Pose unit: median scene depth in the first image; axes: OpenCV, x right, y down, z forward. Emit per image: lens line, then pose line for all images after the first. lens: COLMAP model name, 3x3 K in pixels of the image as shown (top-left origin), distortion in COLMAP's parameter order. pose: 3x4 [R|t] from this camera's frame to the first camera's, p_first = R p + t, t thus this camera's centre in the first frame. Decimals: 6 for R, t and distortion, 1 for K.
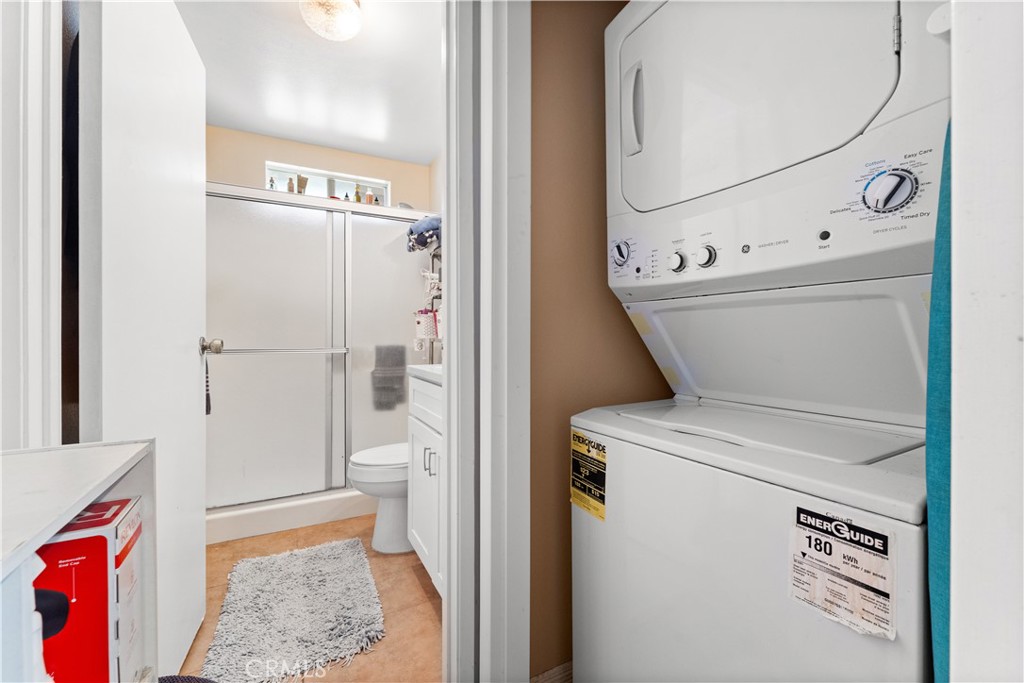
lens RADIAL K [[417.6, 0, 508.1], [0, 417.6, 342.0], [0, 0, 1]] dist [-0.000728, -0.000010]
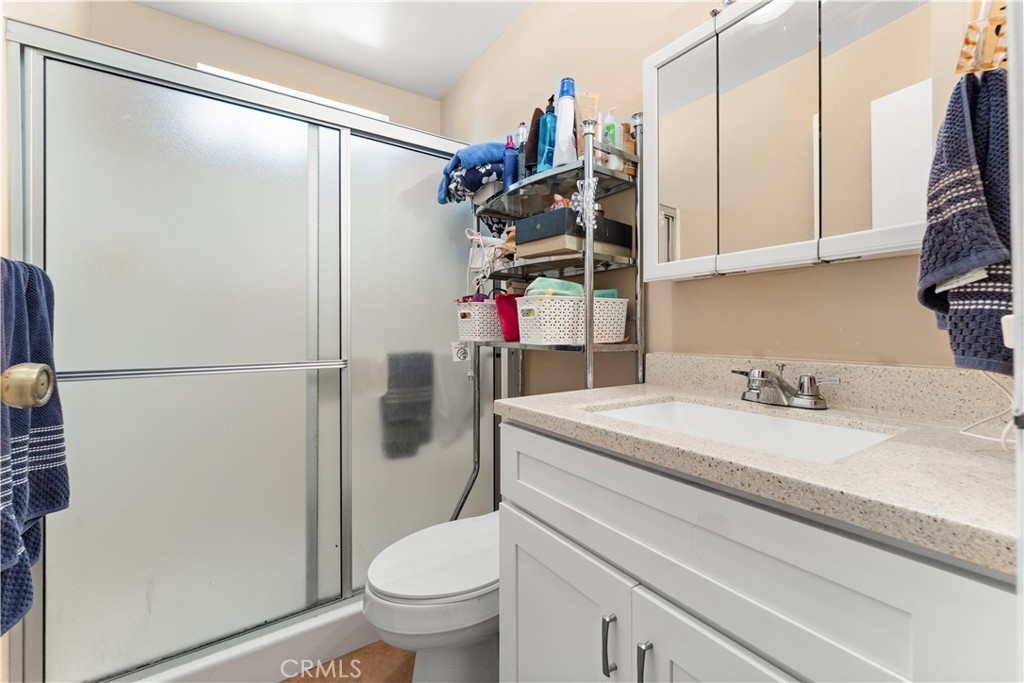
lens RADIAL K [[417.6, 0, 517.2], [0, 417.6, 331.8], [0, 0, 1]] dist [-0.000728, -0.000010]
pose [[0.994157, -0.008447, 0.107609, -0.205864], [0.010098, 0.999840, -0.014799, -0.013667], [-0.107467, 0.015799, 0.994083, 0.387926]]
